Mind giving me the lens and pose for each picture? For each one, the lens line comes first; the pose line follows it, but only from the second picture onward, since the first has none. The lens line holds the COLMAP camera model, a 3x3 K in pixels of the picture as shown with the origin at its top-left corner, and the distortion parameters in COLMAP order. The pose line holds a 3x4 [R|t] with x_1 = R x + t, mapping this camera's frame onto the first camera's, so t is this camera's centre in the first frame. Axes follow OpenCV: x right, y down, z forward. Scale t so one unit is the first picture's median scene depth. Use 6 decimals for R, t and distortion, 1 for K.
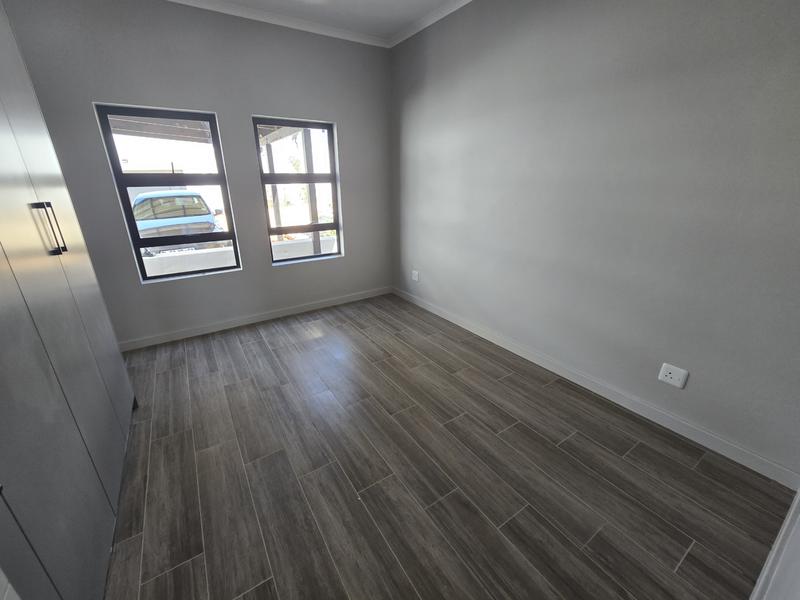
lens RADIAL K [[328.1, 0, 392.9], [0, 328.1, 298.0], [0, 0, 1]] dist [-0.003586, -0.000436]
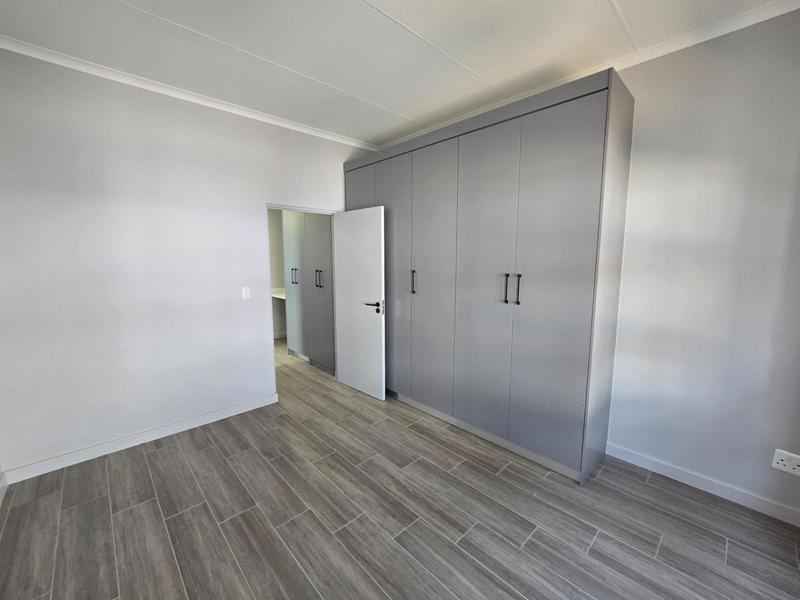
lens RADIAL K [[328.1, 0, 392.9], [0, 328.1, 298.0], [0, 0, 1]] dist [-0.003586, -0.000436]
pose [[-0.984331, 0.034642, -0.172893, -0.105965], [-0.047671, 0.891716, 0.450078, -0.645989], [0.169763, 0.451268, -0.876093, 1.720387]]
